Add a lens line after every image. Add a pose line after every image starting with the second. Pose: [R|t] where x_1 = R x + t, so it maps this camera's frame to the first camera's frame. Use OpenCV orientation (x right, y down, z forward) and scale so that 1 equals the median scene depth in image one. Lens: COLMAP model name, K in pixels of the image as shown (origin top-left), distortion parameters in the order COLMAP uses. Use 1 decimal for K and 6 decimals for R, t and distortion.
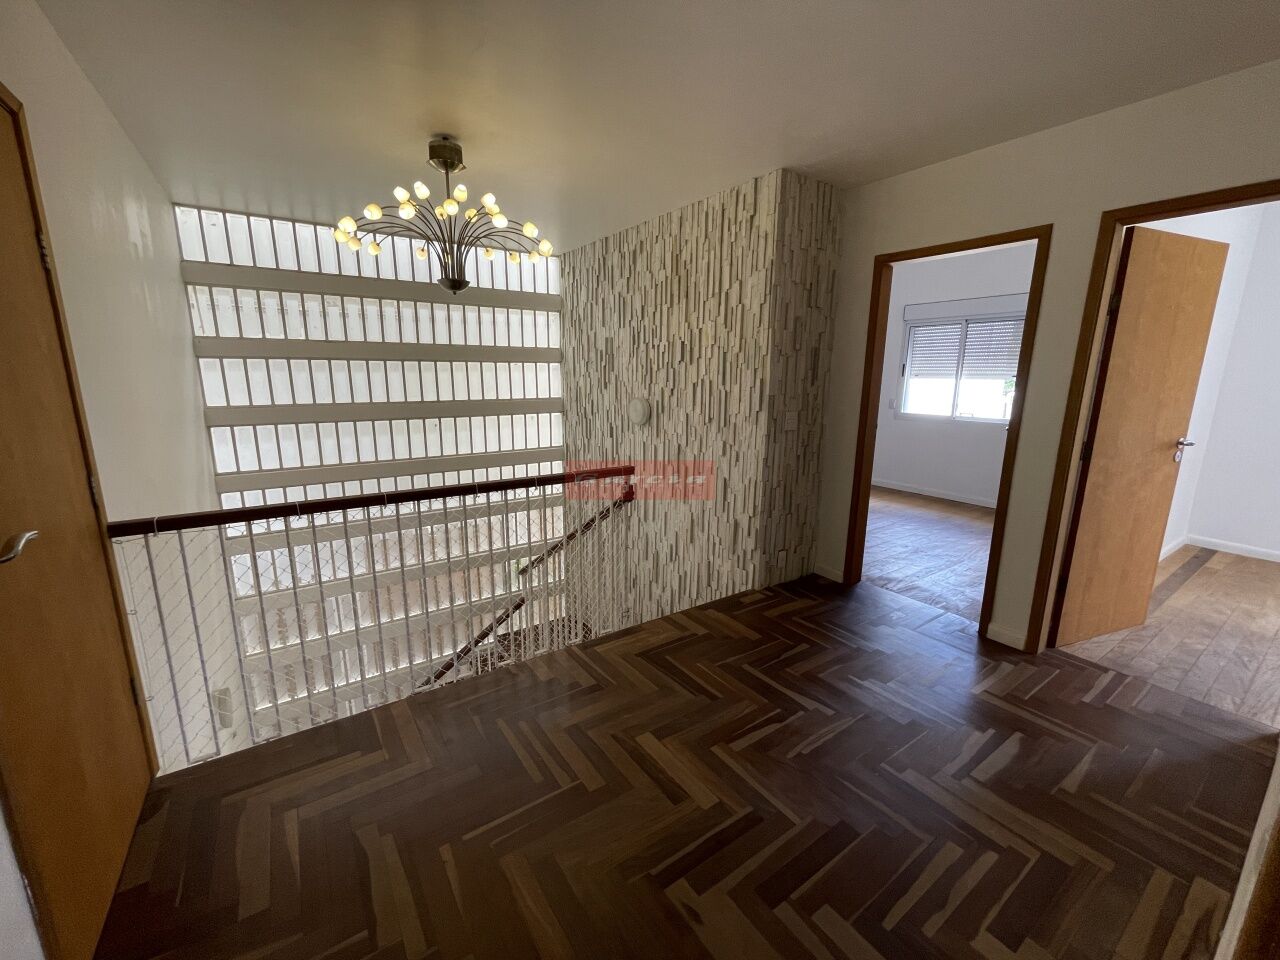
lens RADIAL K [[517.1, 0, 640.0], [0, 517.1, 480.0], [0, 0, 1]] dist [-0.003120, 0.000146]
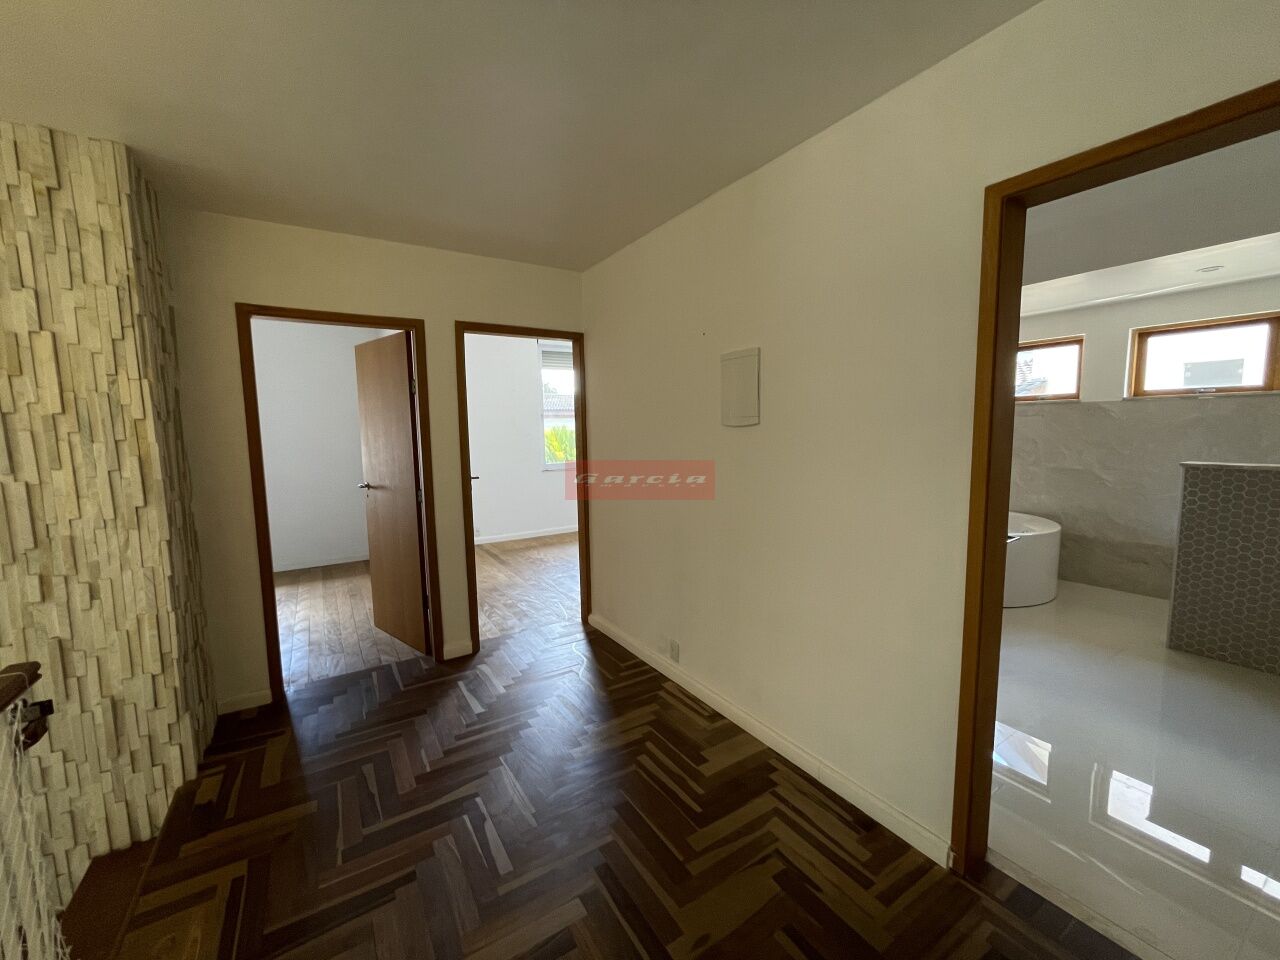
lens RADIAL K [[517.1, 0, 640.0], [0, 517.1, 480.0], [0, 0, 1]] dist [-0.003120, 0.000146]
pose [[0.041313, -0.113460, 0.992683, -0.370203], [0.220191, 0.970139, 0.101719, -0.096674], [-0.974582, 0.214378, 0.065062, 0.368512]]
